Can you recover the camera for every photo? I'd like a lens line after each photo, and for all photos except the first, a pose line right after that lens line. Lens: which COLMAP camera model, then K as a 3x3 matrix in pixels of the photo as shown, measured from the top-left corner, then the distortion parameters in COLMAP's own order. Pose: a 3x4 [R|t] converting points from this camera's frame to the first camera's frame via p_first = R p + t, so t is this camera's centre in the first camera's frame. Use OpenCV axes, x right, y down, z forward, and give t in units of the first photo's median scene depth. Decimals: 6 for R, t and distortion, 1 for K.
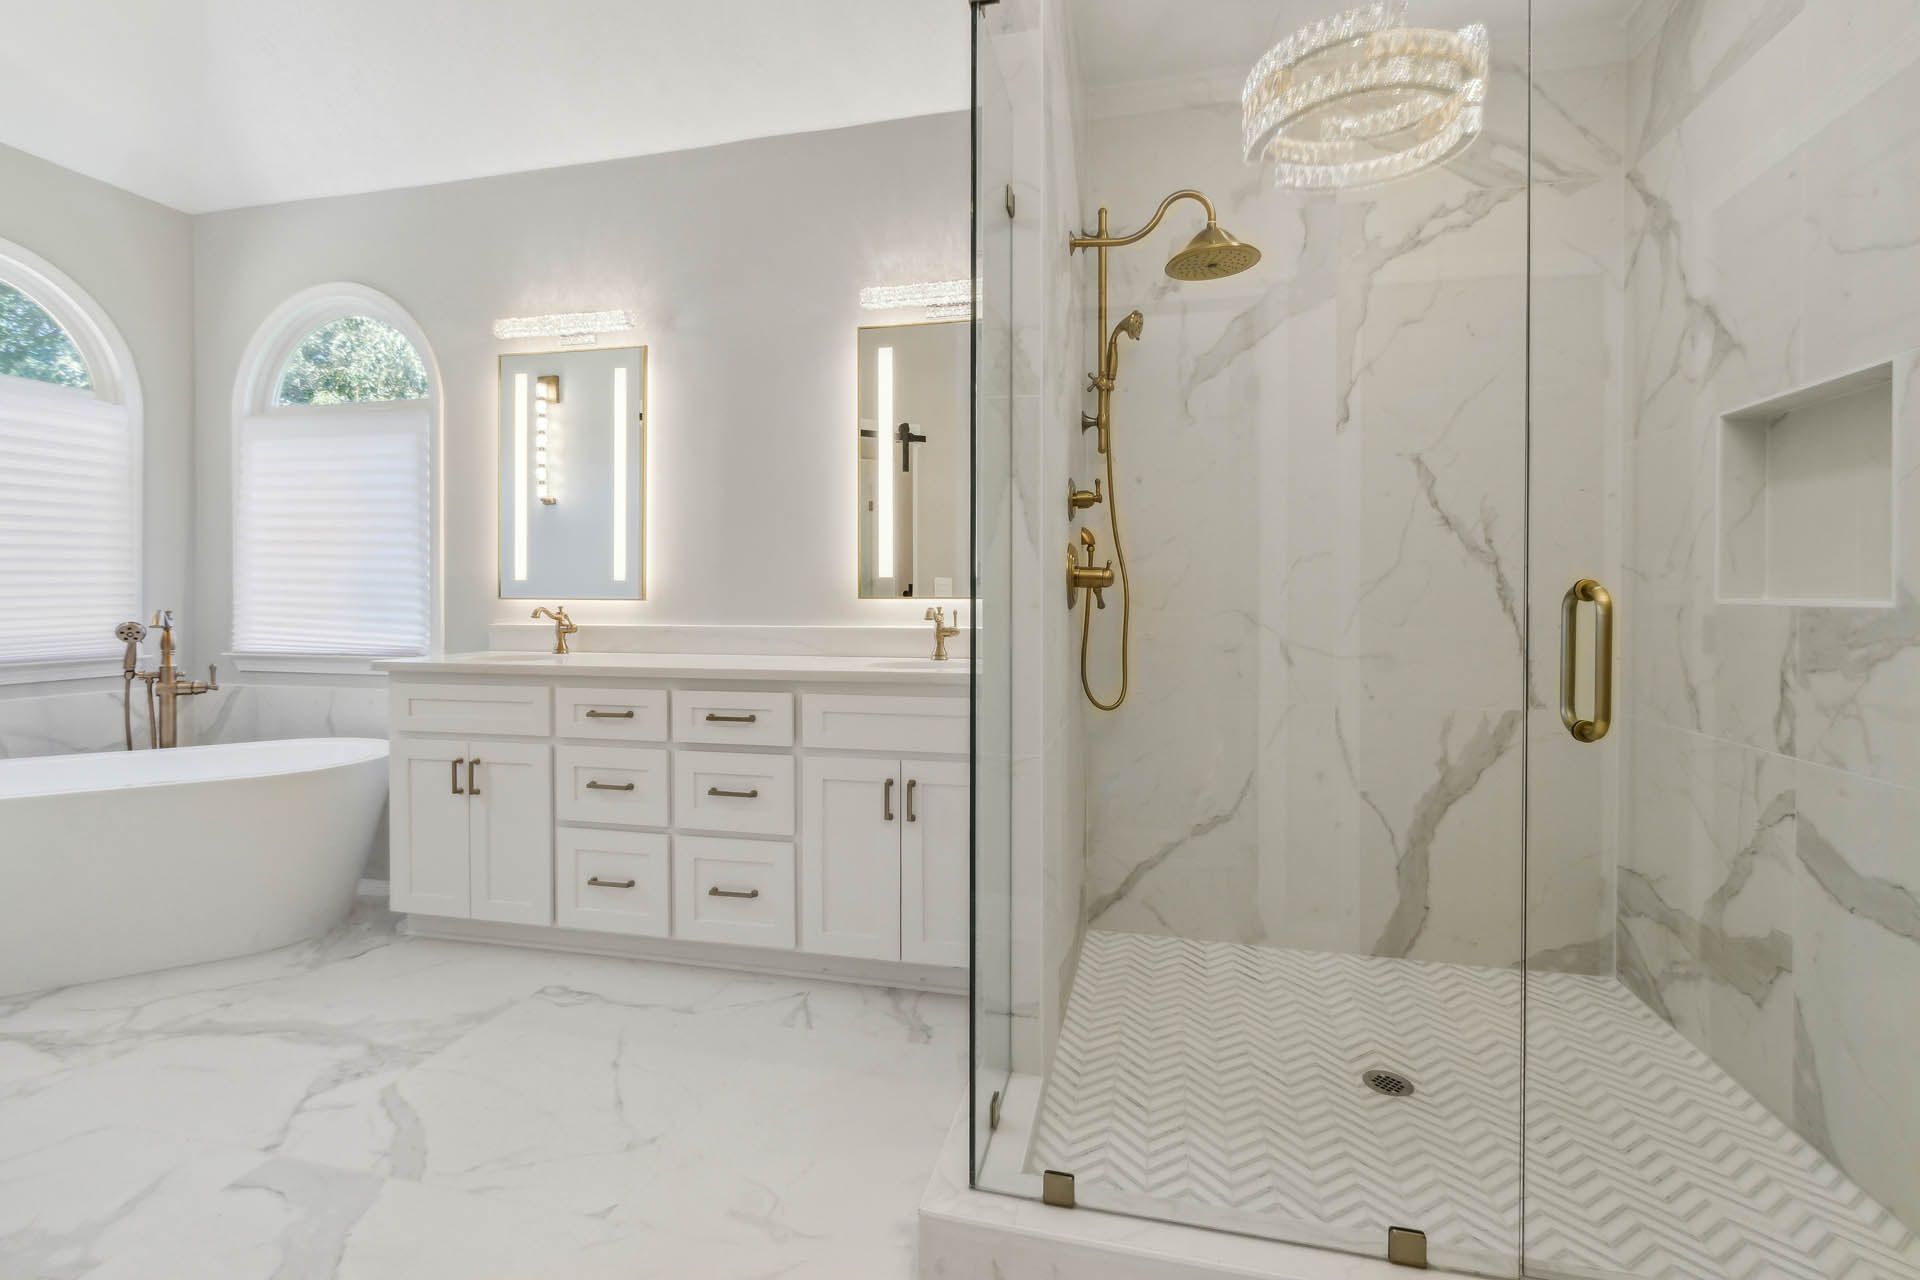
lens RADIAL K [[908.7, 0, 927.1], [0, 908.7, 605.5], [0, 0, 1]] dist [0.005069, 0.000419]
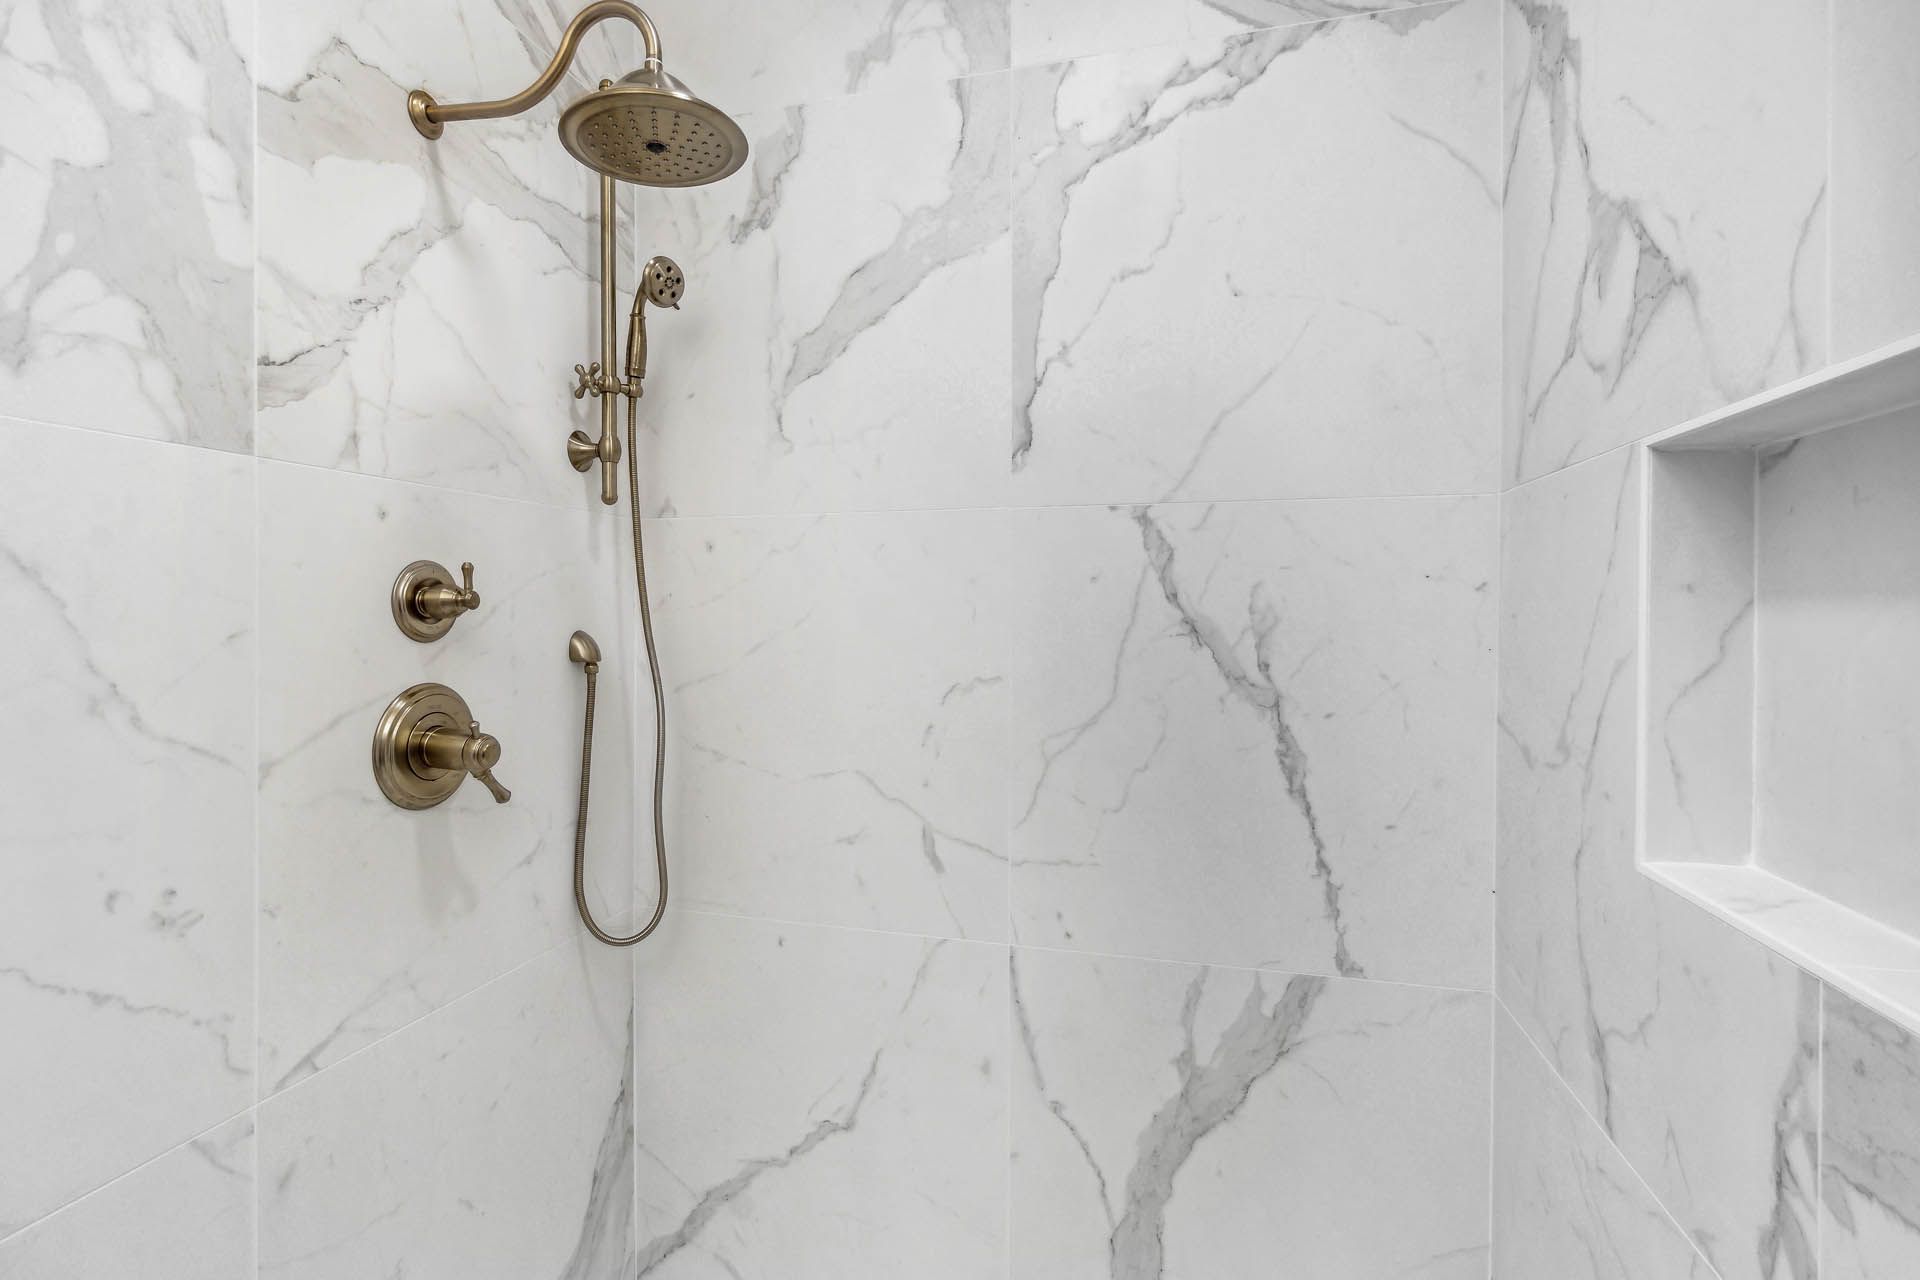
lens RADIAL K [[908.7, 0, 936.6], [0, 908.7, 617.0], [0, 0, 1]] dist [0.005069, 0.000419]
pose [[0.999639, 0.003440, -0.026631, 0.428157], [-0.003552, 0.999985, -0.004176, -0.096404], [0.026616, 0.004269, 0.999637, 0.438401]]
